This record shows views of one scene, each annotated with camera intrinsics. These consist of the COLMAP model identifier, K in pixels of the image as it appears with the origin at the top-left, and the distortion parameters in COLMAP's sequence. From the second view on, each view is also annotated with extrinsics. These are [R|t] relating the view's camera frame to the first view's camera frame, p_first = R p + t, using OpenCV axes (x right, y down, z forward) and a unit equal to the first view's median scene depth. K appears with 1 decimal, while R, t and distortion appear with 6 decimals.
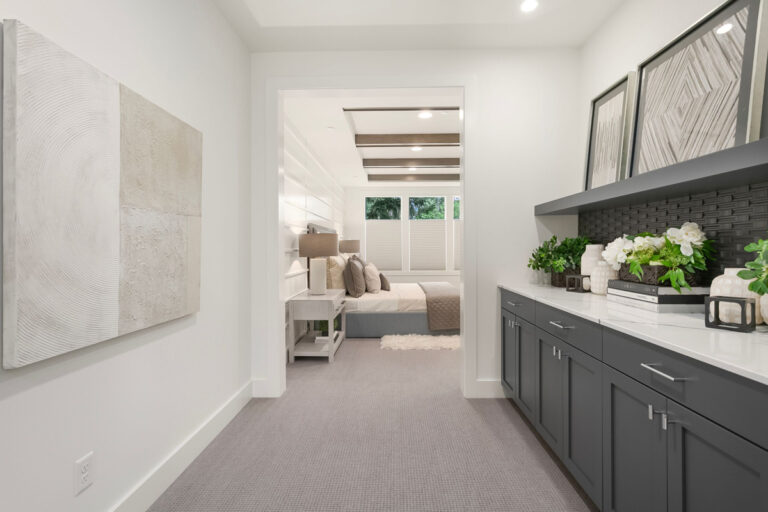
lens RADIAL K [[371.6, 0, 383.4], [0, 371.6, 251.5], [0, 0, 1]] dist [0.001579, 0.000396]
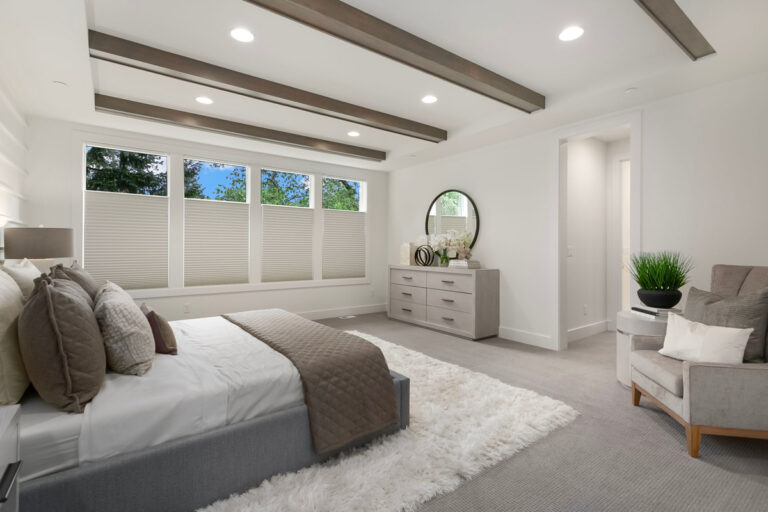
lens RADIAL K [[371.6, 0, 383.6], [0, 371.6, 250.0], [0, 0, 1]] dist [0.001579, 0.000396]
pose [[0.794983, 0.003528, 0.606622, -0.050658], [0.000880, 0.999975, -0.006969, -0.001987], [-0.606631, 0.006074, 0.794960, 0.559719]]
